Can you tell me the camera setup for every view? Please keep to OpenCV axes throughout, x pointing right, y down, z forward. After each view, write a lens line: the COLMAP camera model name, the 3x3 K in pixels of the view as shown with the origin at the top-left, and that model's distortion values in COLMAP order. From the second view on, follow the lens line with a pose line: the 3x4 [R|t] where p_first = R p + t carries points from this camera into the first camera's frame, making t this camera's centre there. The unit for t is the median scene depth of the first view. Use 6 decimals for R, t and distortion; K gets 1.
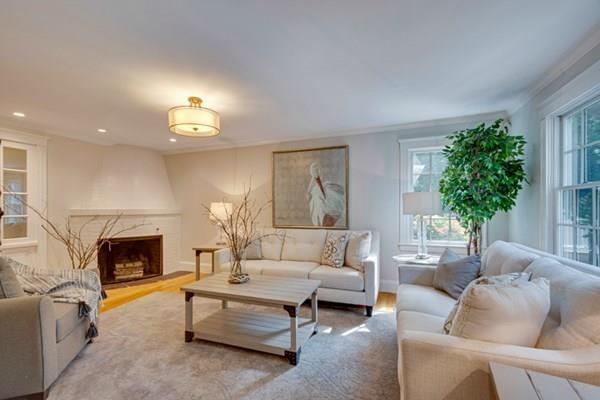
lens RADIAL K [[264.5, 0, 298.3], [0, 264.5, 208.7], [0, 0, 1]] dist [0.003474, -0.000571]
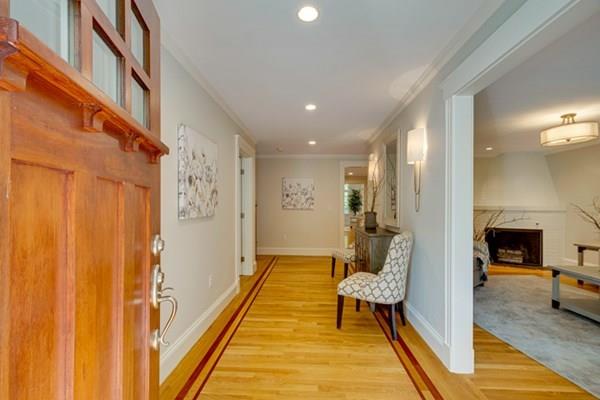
lens RADIAL K [[264.5, 0, 298.3], [0, 264.5, 208.7], [0, 0, 1]] dist [0.003474, -0.000571]
pose [[0.313959, 0.017007, -0.949284, 0.259990], [0.000593, 0.999836, 0.018109, -0.009390], [0.949436, -0.006248, 0.313897, -0.377269]]
